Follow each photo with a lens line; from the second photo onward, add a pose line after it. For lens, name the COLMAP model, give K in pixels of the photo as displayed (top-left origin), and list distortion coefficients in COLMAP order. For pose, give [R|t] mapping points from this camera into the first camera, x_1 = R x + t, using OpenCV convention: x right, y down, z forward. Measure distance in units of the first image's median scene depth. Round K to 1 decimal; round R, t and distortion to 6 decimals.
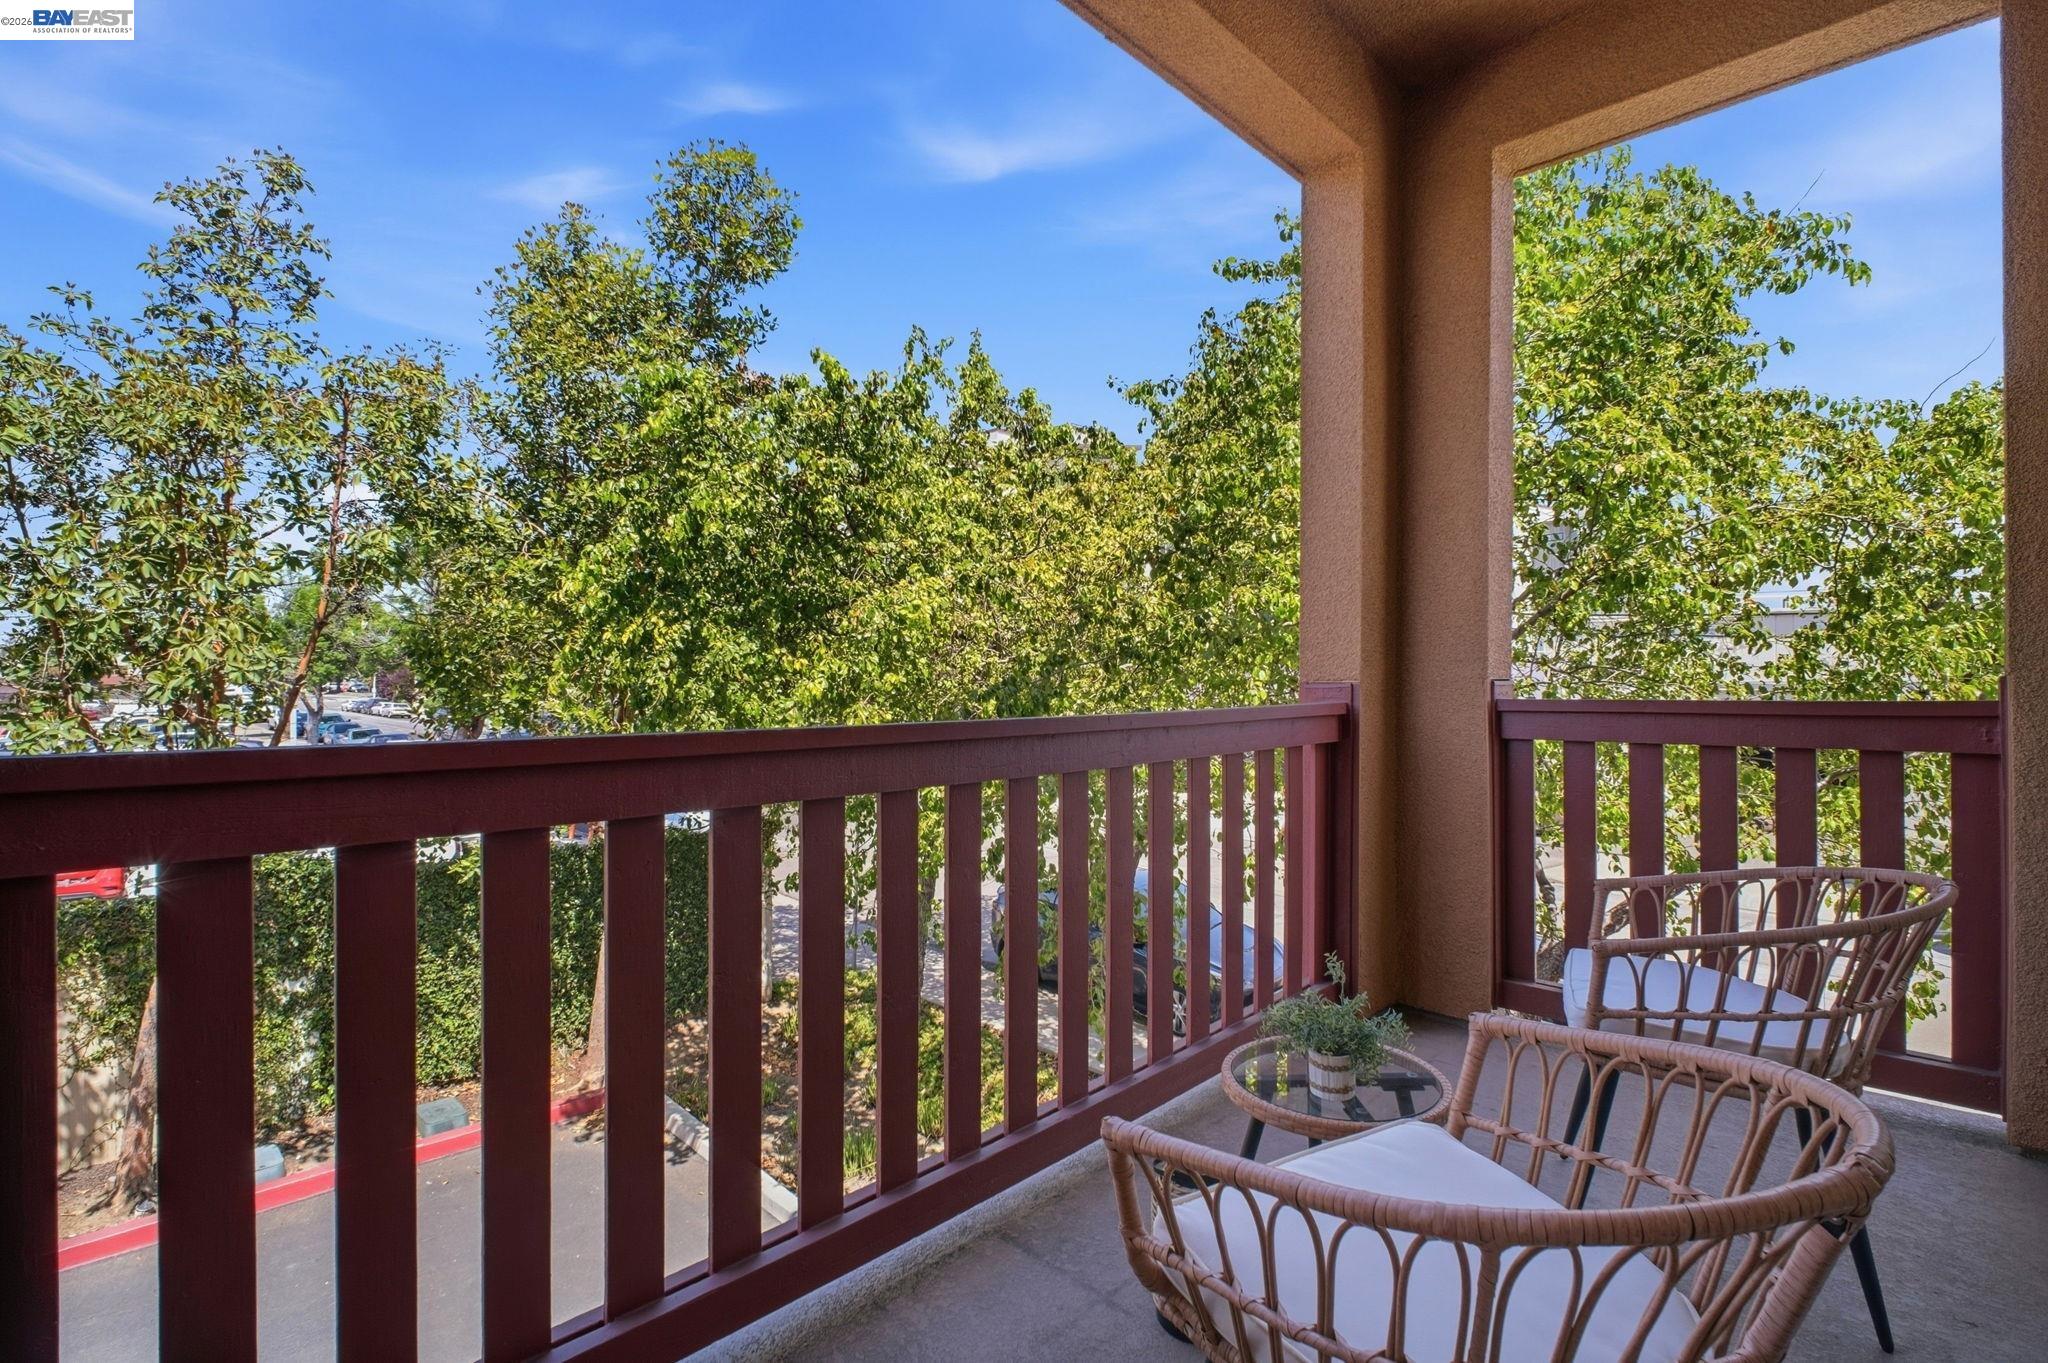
lens RADIAL K [[941.2, 0, 1024.0], [0, 941.2, 681.5], [0, 0, 1]] dist [0.000637, -0.000240]
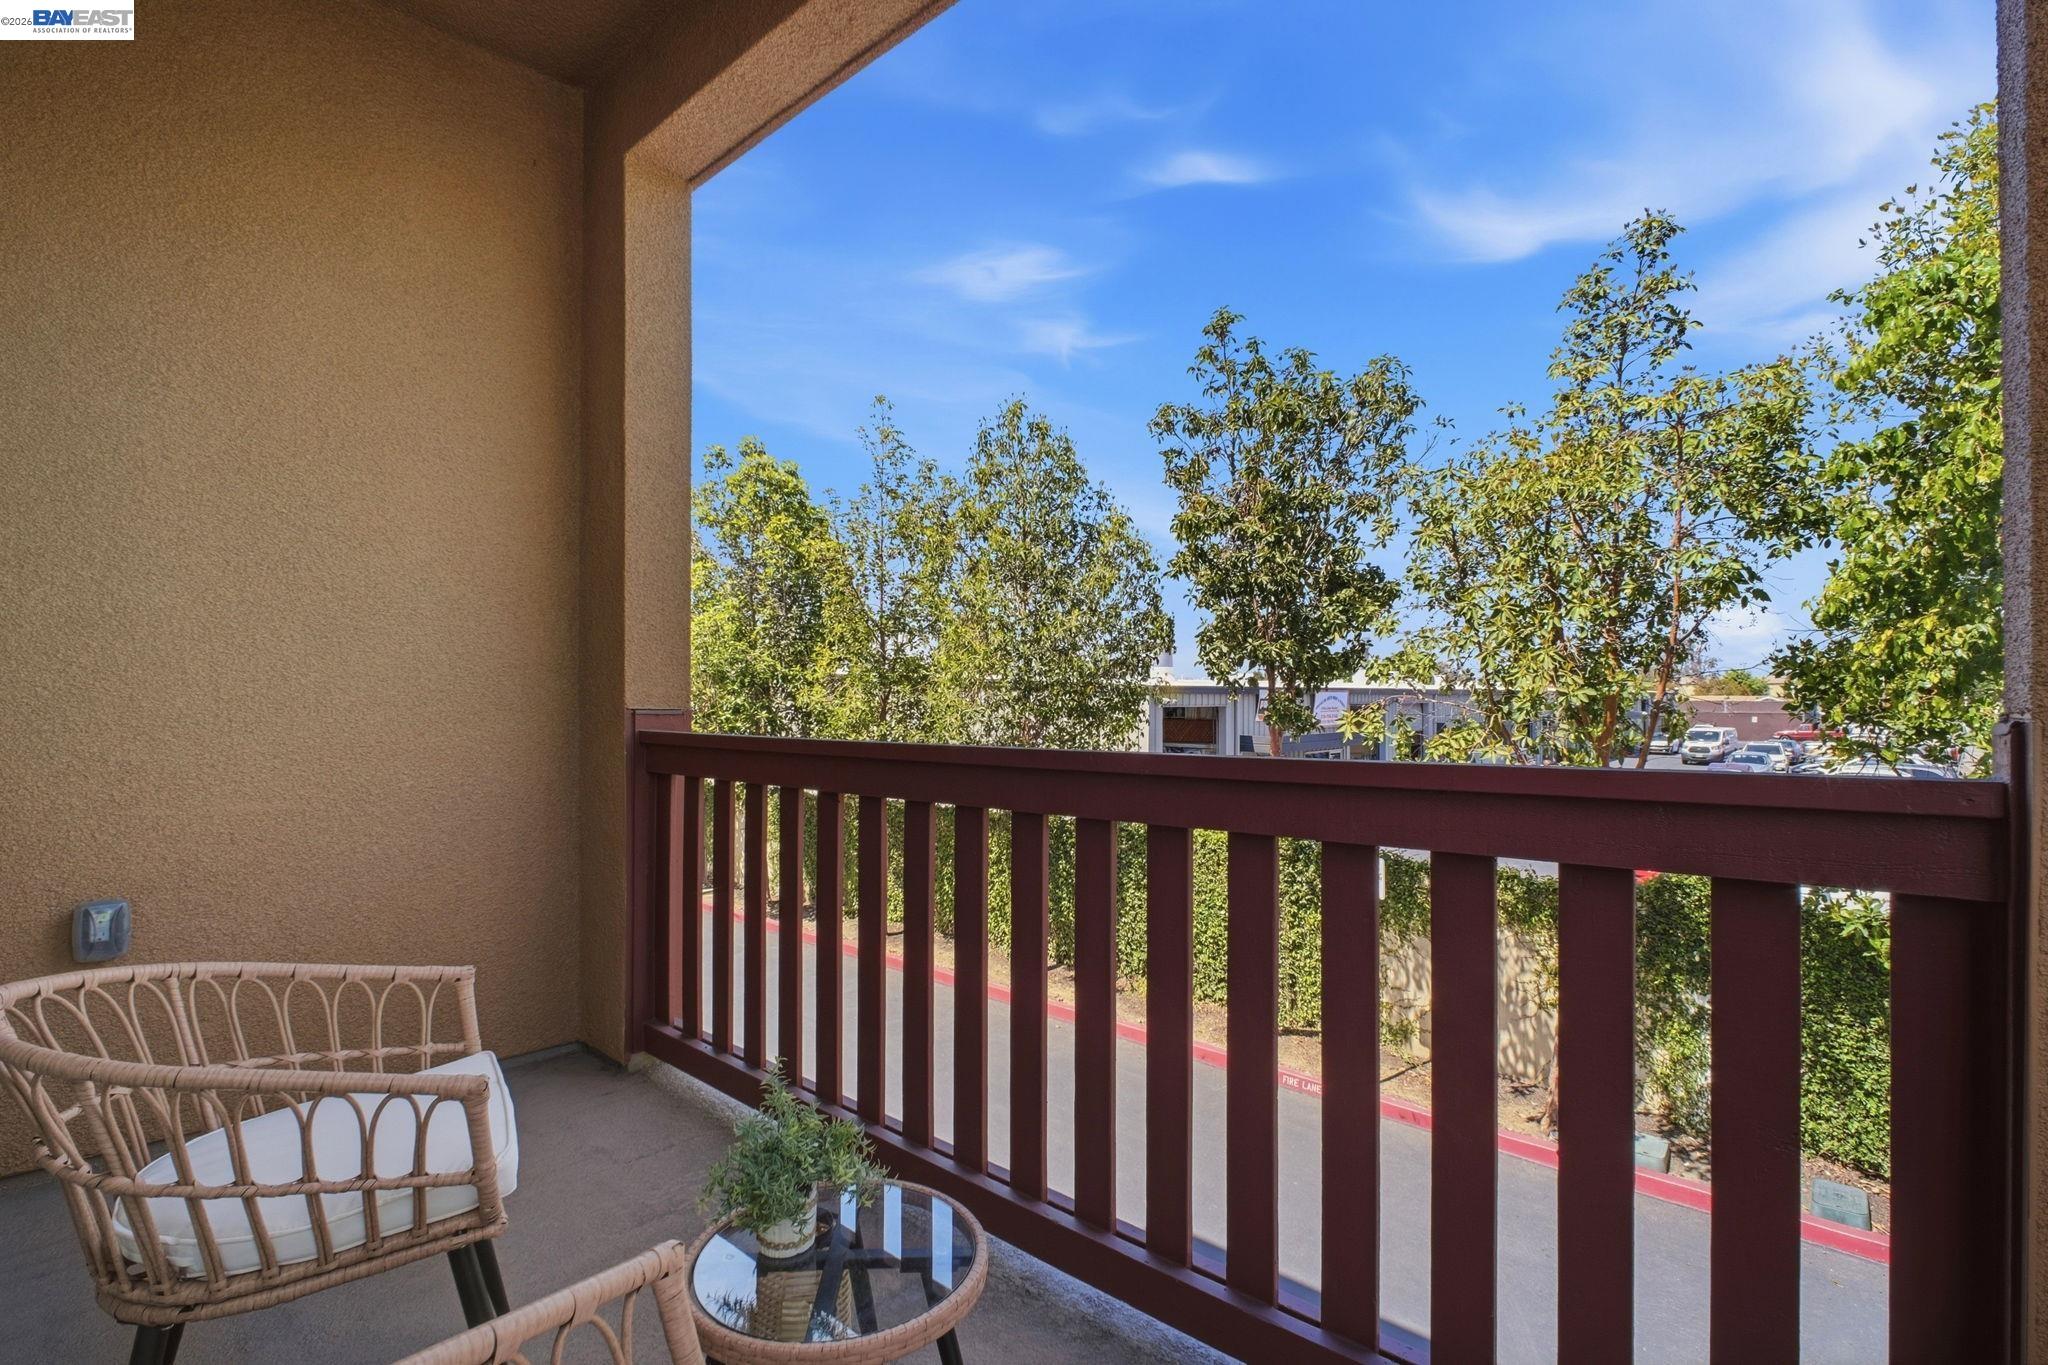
lens RADIAL K [[940.1, 0, 1037.6], [0, 940.1, 679.8], [0, 0, 1]] dist [0.000737, -0.012438]
pose [[0.073655, -0.023880, -0.996998, 0.211248], [0.000008, 0.999713, -0.023945, -0.001881], [0.997284, 0.001756, 0.073634, 0.214471]]
